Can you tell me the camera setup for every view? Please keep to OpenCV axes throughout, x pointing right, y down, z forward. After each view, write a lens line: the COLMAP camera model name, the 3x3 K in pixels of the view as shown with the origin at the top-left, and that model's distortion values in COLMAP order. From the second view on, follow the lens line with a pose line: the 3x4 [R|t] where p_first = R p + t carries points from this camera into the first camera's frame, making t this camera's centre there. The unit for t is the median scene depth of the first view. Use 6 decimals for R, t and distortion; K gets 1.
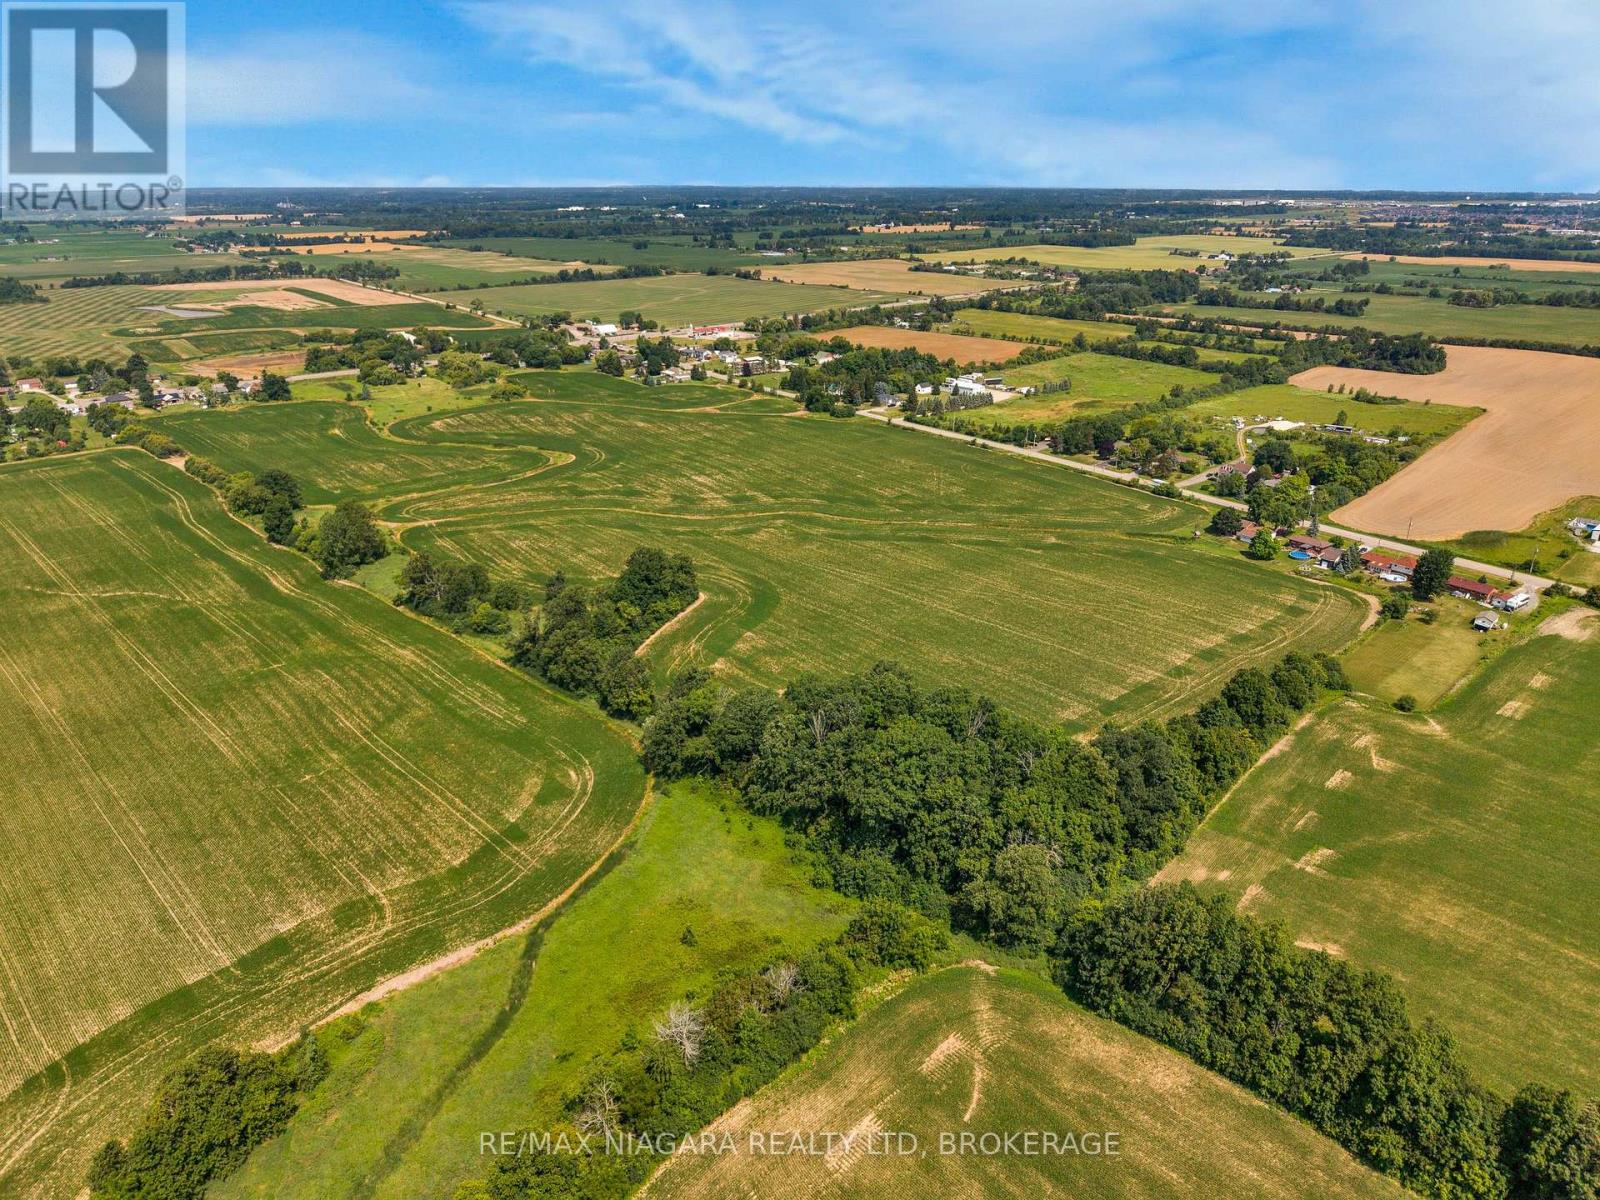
lens RADIAL K [[1081.9, 0, 799.8], [0, 1081.9, 572.9], [0, 0, 1]] dist [0.005370, -0.002743]
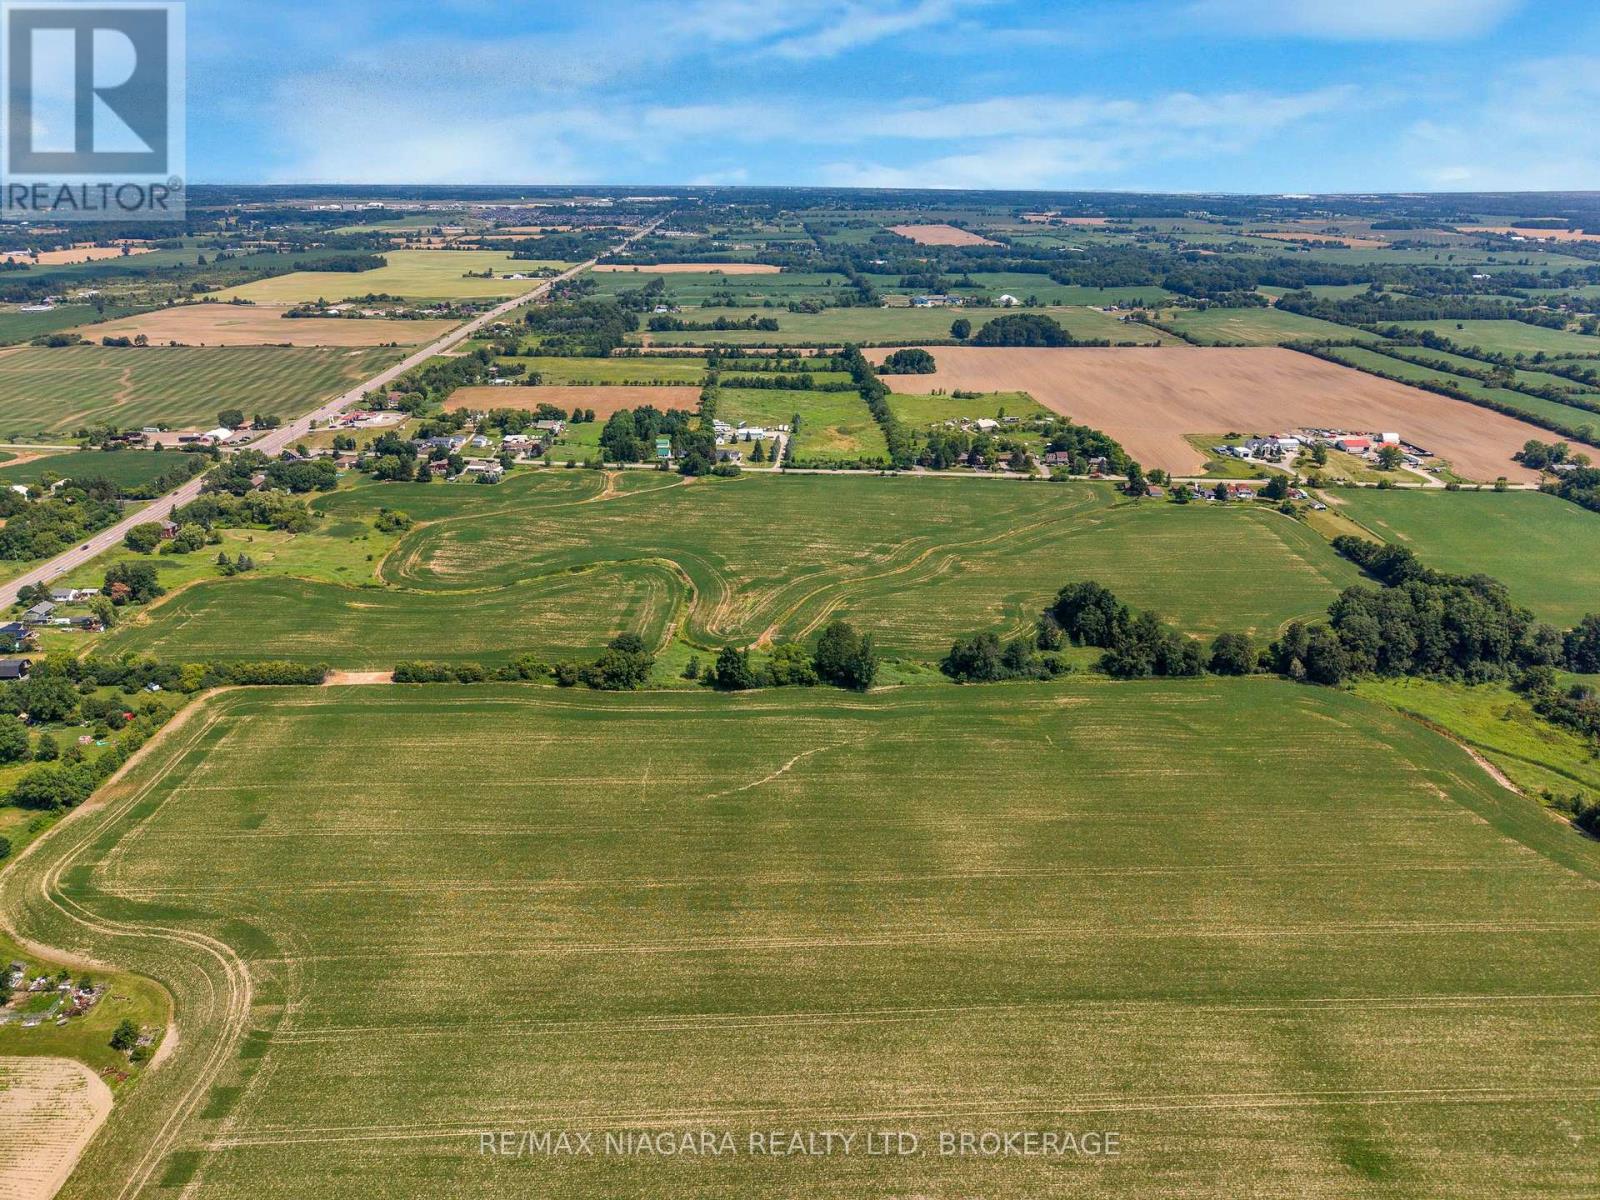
lens RADIAL K [[1049.5, 0, 796.0], [0, 1049.5, 641.4], [0, 0, 1]] dist [0.022588, -0.021112]
pose [[0.674403, -0.299666, 0.674819, -0.798150], [0.250202, 0.952616, 0.172979, -0.167124], [-0.694679, 0.052184, 0.717424, 0.168246]]
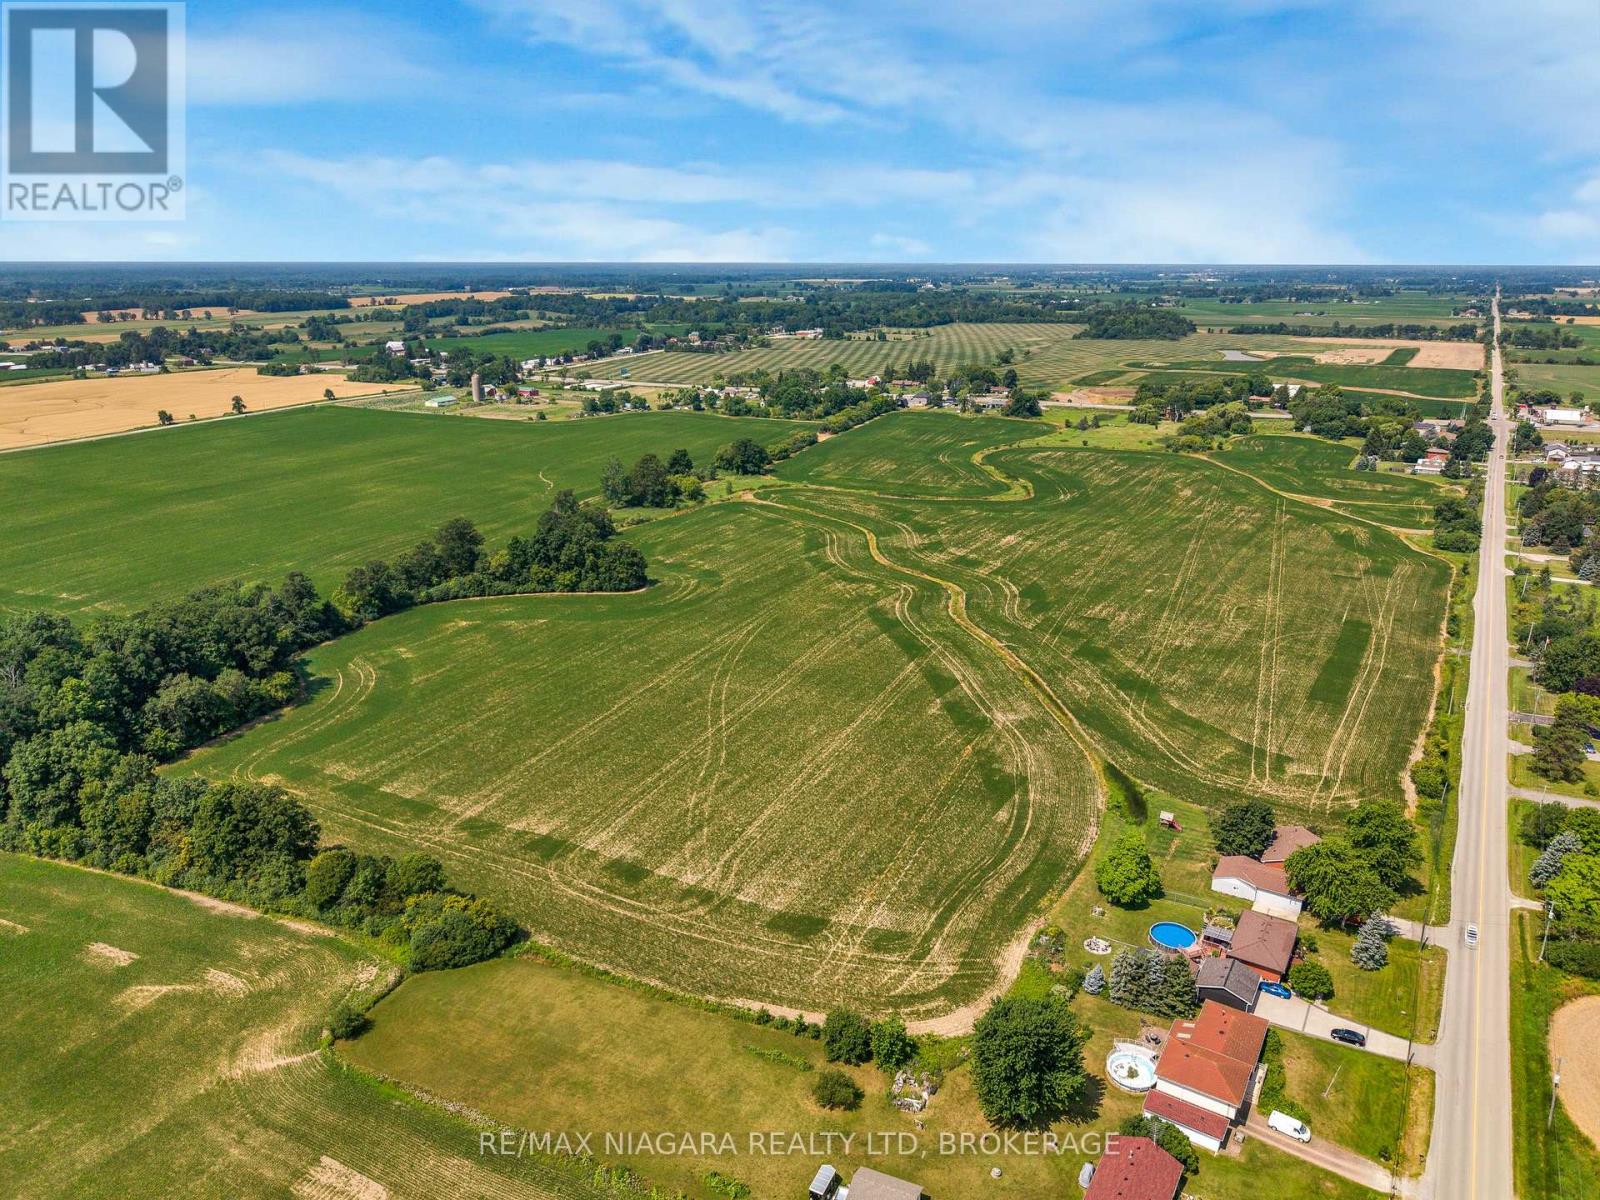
lens RADIAL K [[1067.5, 0, 800.0], [0, 1067.5, 600.0], [0, 0, 1]] dist [0.019438, -0.019157]
pose [[0.364646, 0.281847, -0.887466, 0.508554], [-0.316971, 0.933741, 0.166305, -0.111511], [0.875536, 0.220658, 0.429822, 0.449370]]
